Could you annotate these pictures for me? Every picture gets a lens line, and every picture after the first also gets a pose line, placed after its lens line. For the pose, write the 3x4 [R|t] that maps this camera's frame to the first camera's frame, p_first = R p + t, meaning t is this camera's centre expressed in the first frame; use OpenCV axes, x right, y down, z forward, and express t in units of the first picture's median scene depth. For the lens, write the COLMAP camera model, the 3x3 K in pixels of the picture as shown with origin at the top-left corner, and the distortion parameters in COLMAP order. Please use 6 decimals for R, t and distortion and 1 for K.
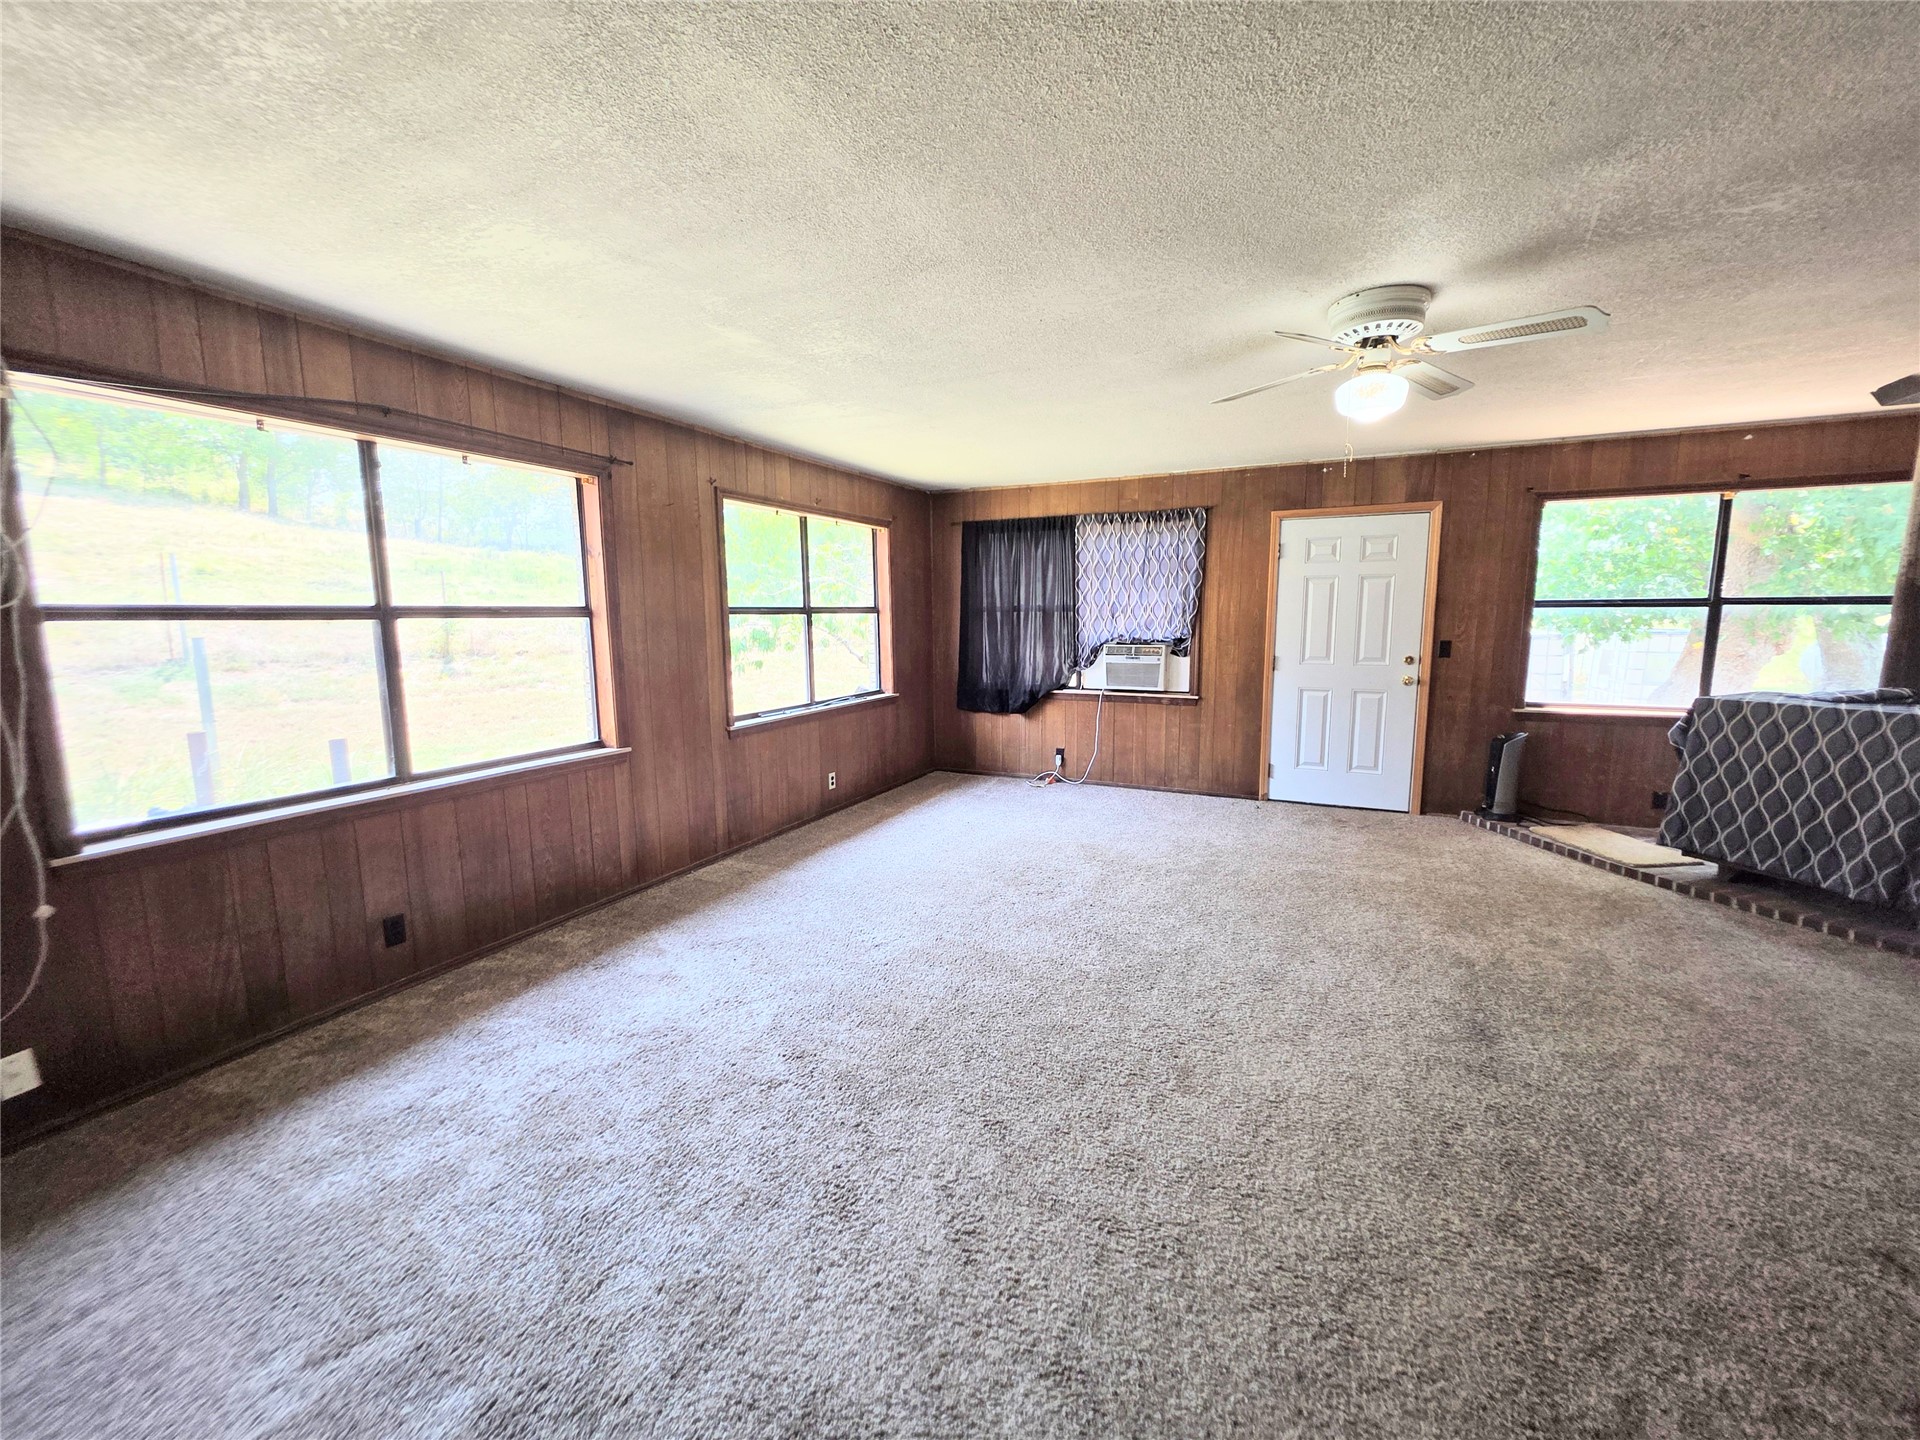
lens RADIAL K [[768.8, 0, 966.2], [0, 768.8, 712.3], [0, 0, 1]] dist [0.000854, 0.000249]
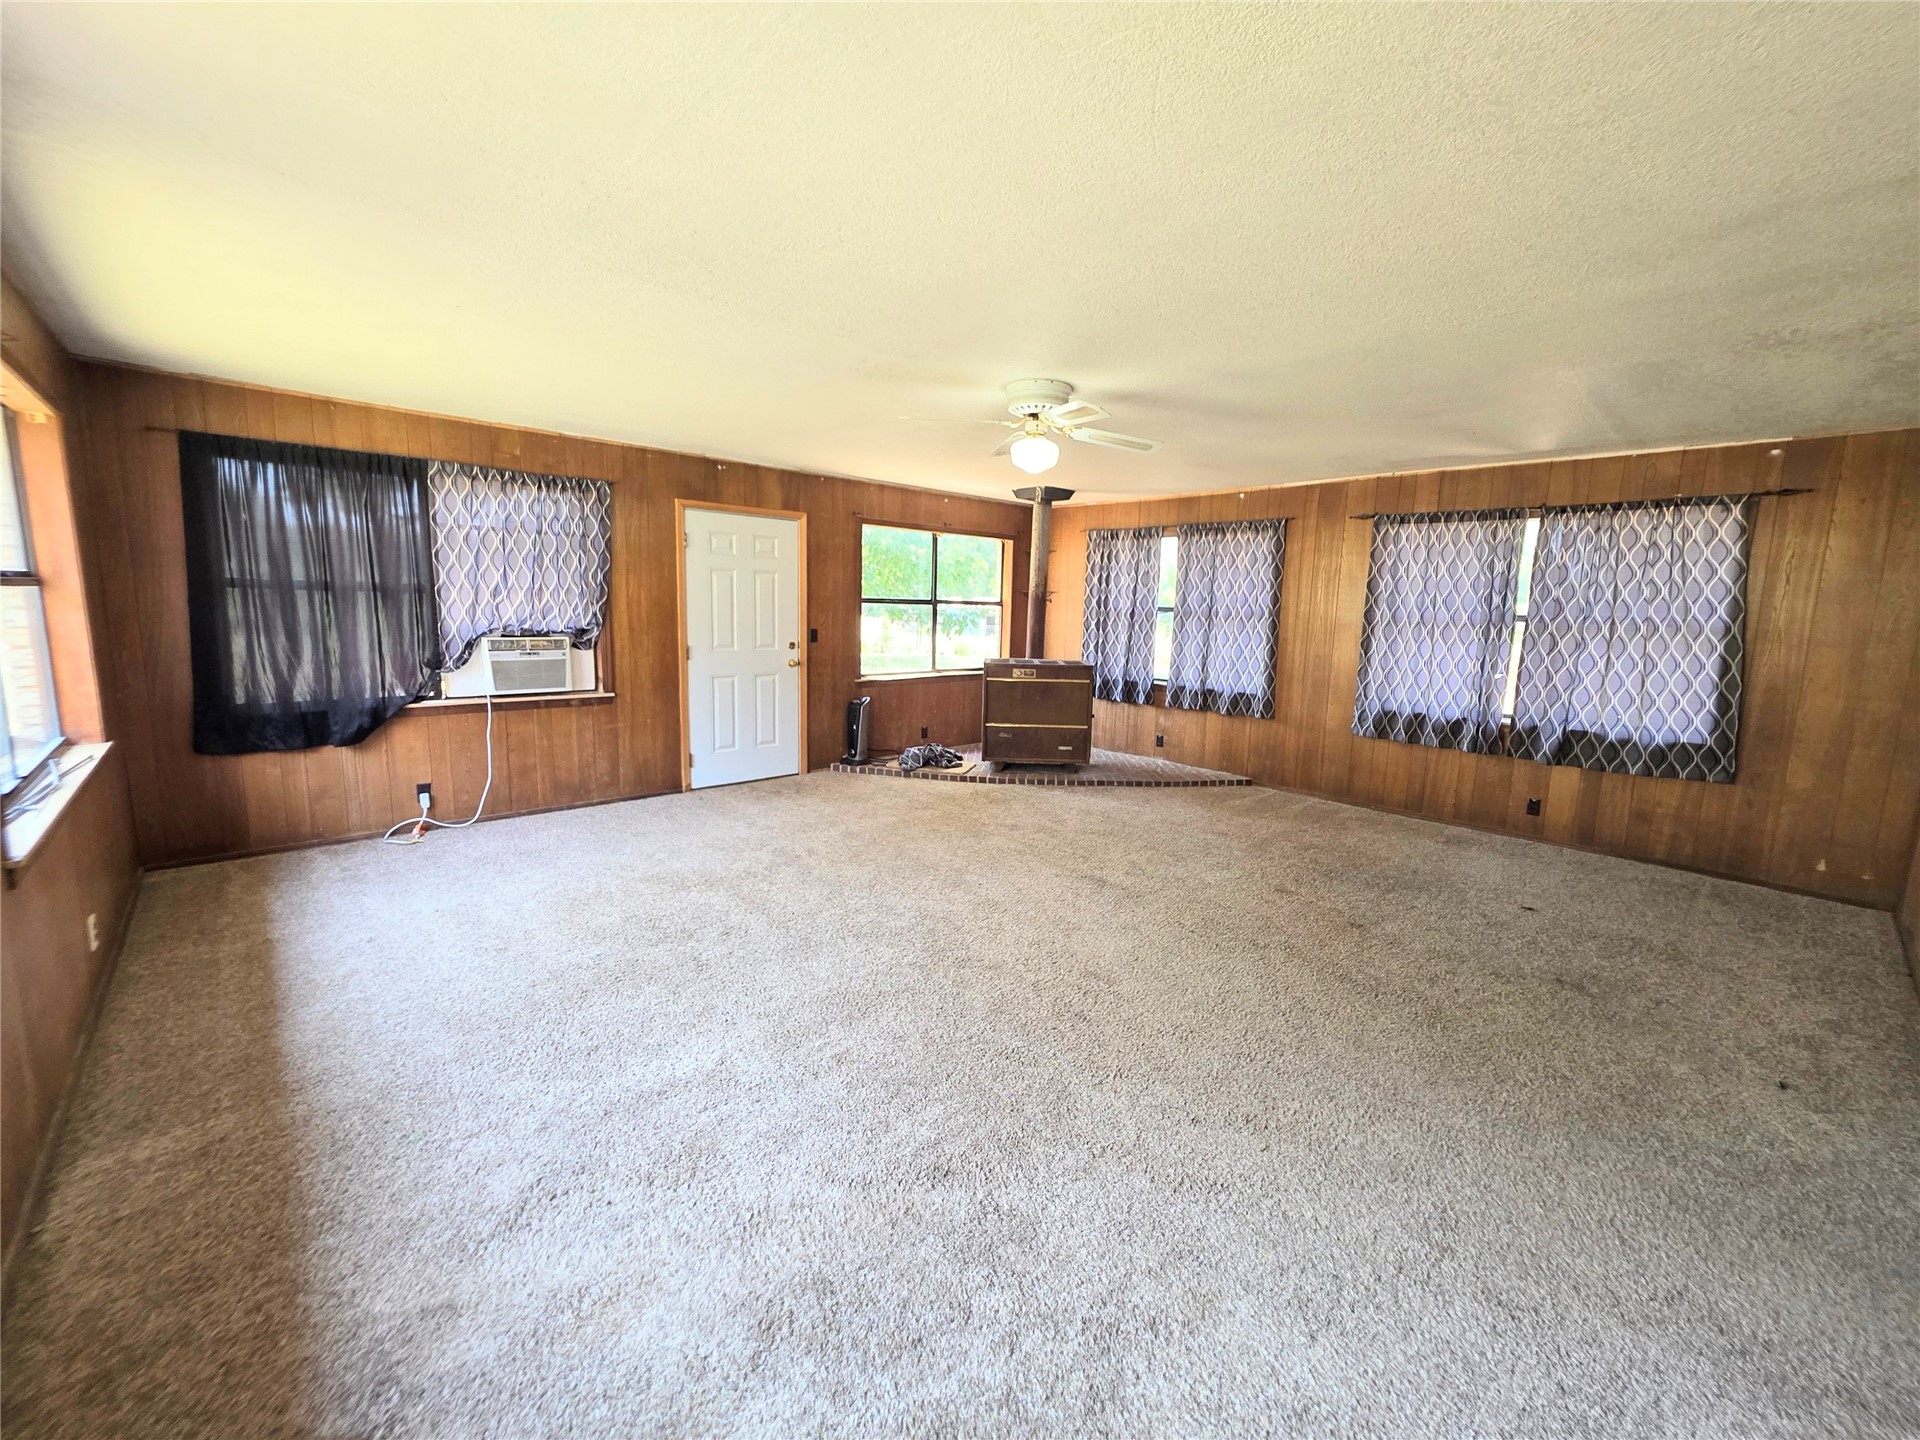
lens RADIAL K [[760.1, 0, 985.9], [0, 760.1, 707.2], [0, 0, 1]] dist [0.001250, 0.000095]
pose [[0.371420, -0.108026, 0.922159, -0.498201], [0.091240, 0.992648, 0.079534, -0.049345], [-0.923971, 0.054598, 0.378546, 0.366858]]
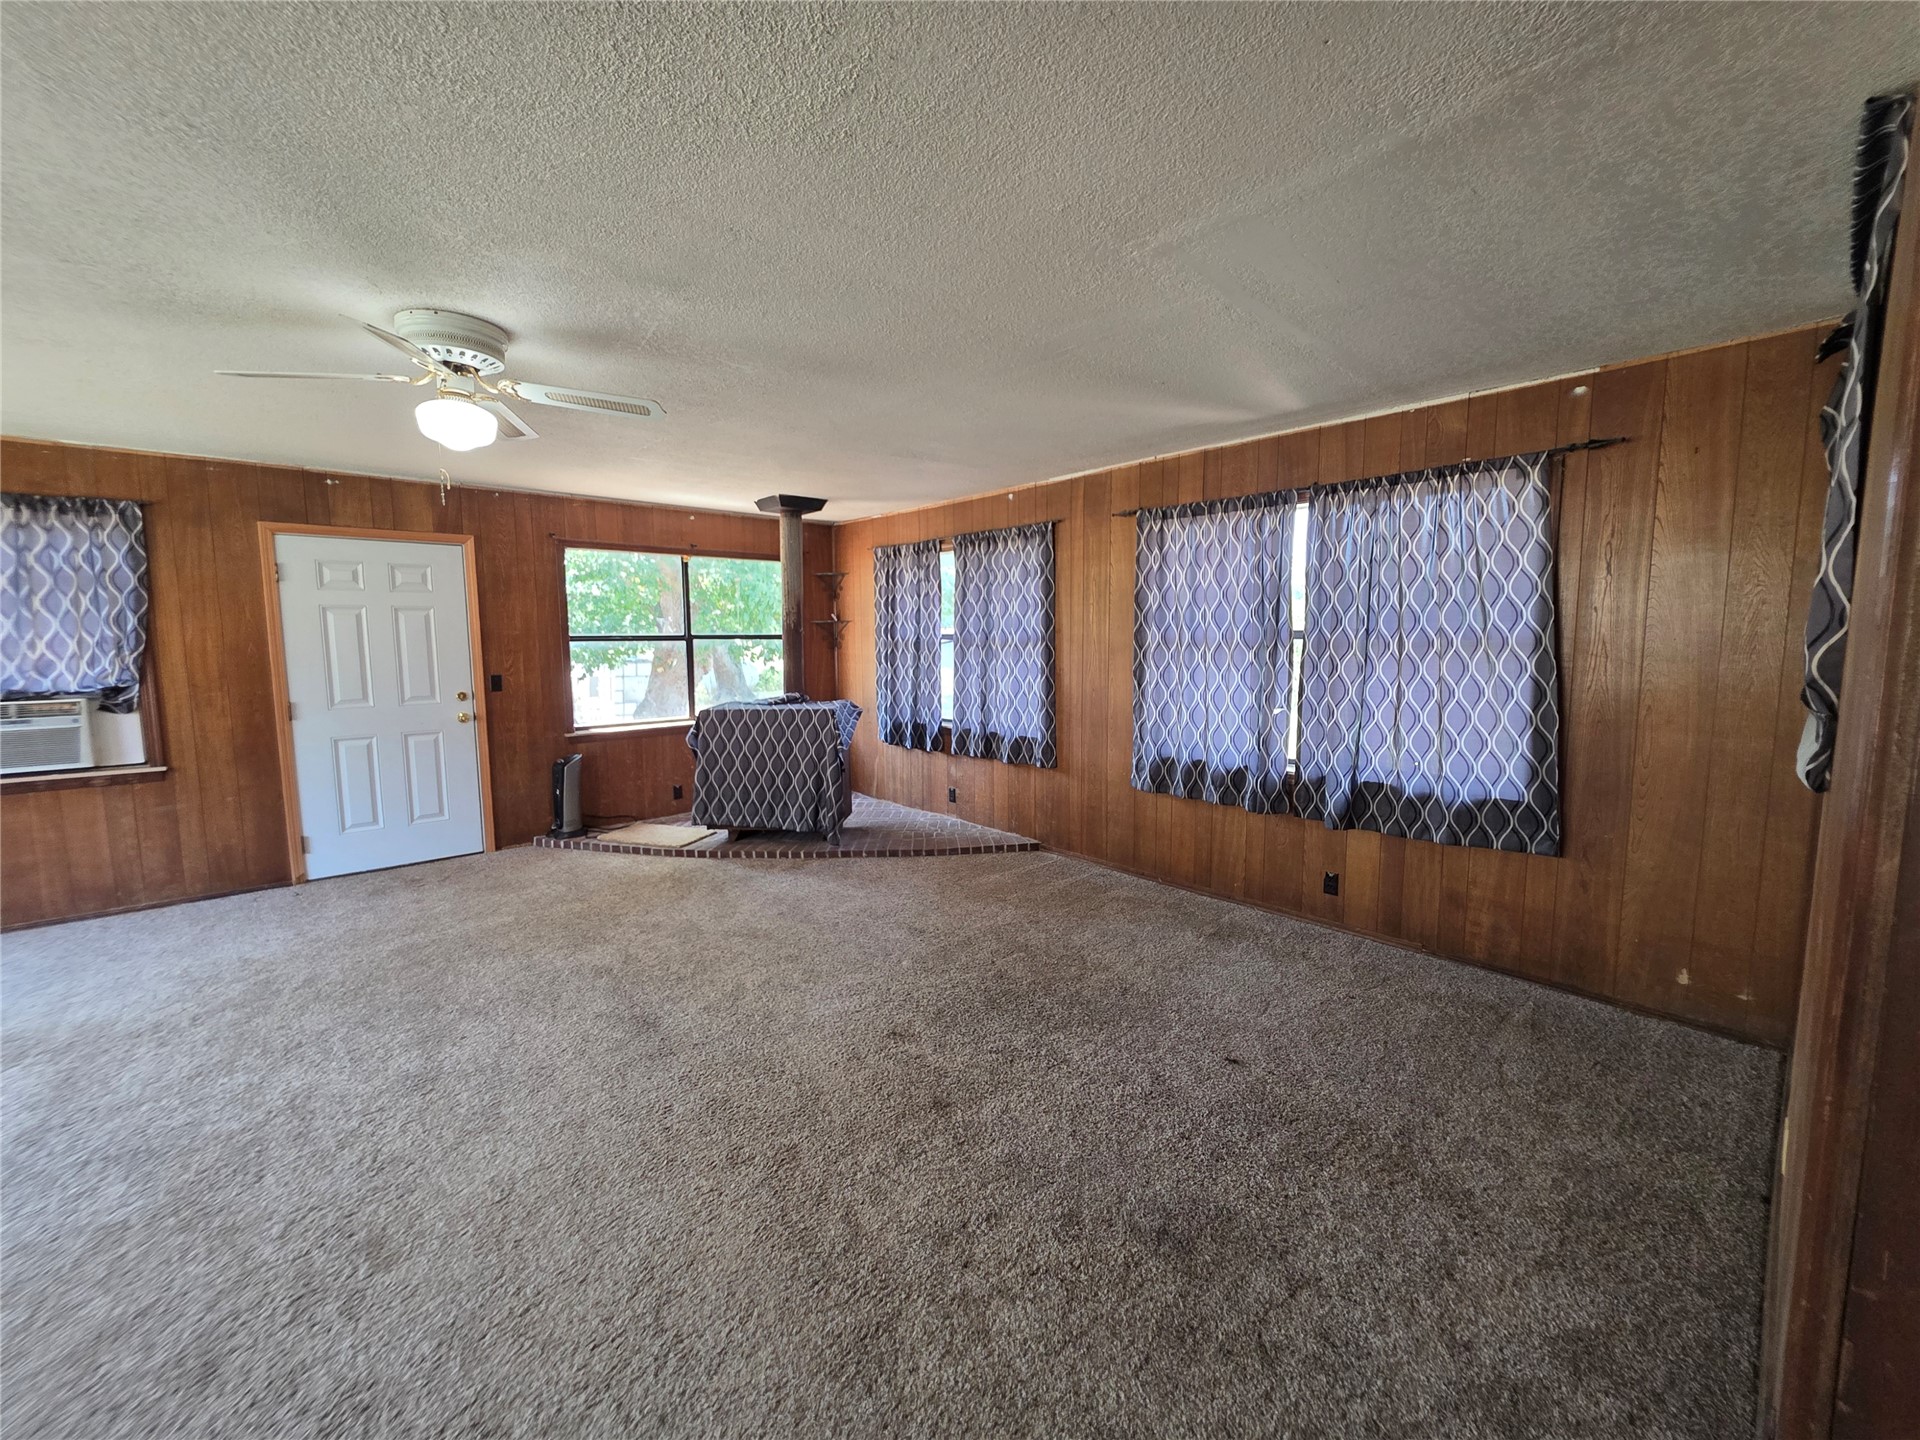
lens RADIAL K [[768.8, 0, 966.2], [0, 768.8, 712.3], [0, 0, 1]] dist [0.000854, 0.000249]
pose [[0.387558, -0.086531, 0.917775, -0.083701], [0.123517, 0.991482, 0.041321, -0.012204], [-0.913533, 0.097347, 0.394945, 0.053852]]
